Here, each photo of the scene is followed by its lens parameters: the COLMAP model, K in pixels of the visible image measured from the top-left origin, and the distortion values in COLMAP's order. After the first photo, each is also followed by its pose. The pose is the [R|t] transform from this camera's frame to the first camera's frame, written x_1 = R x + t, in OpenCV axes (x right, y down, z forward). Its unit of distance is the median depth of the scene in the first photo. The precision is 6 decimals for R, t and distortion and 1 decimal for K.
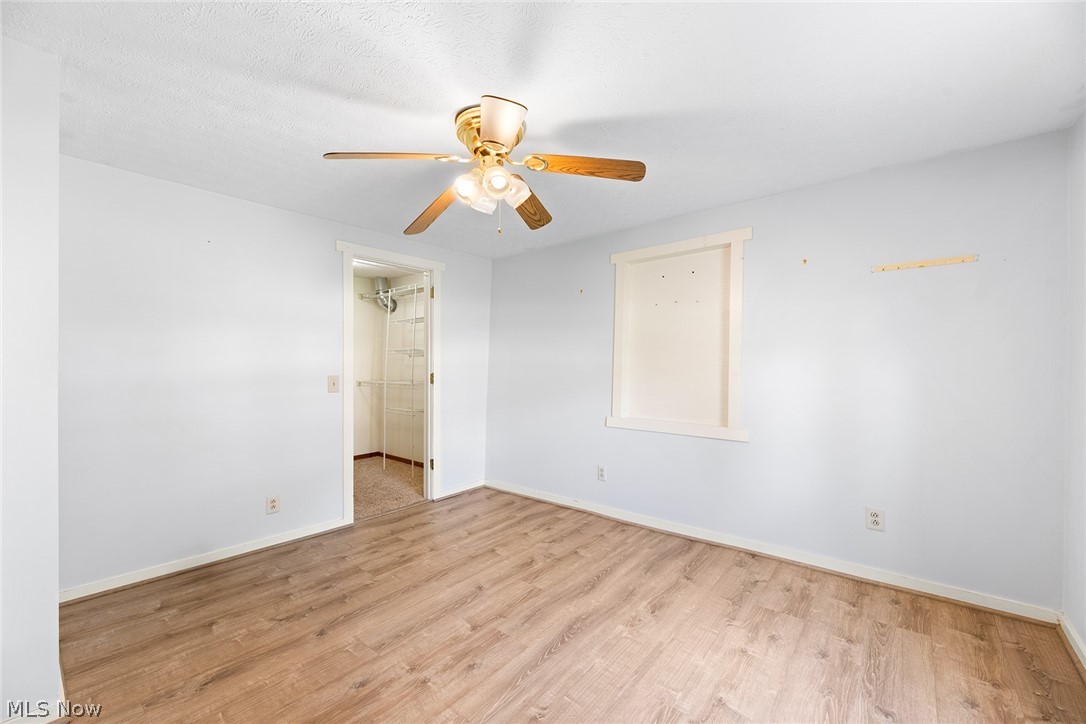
lens RADIAL K [[439.9, 0, 543.4], [0, 439.9, 363.6], [0, 0, 1]] dist [0.003910, -0.003059]
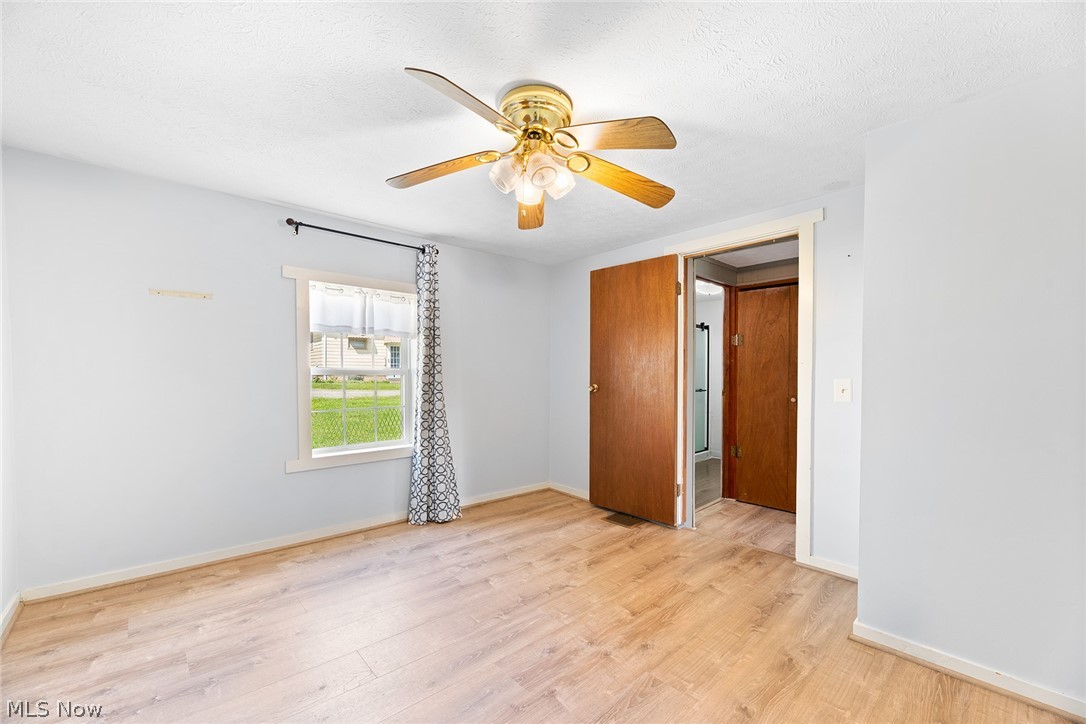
lens RADIAL K [[439.9, 0, 542.2], [0, 439.9, 368.1], [0, 0, 1]] dist [0.003910, -0.003059]
pose [[-0.991145, -0.006367, 0.132635, -0.272812], [-0.006778, 0.999974, -0.002642, 0.005361], [-0.132614, -0.003518, -0.991161, 2.024060]]
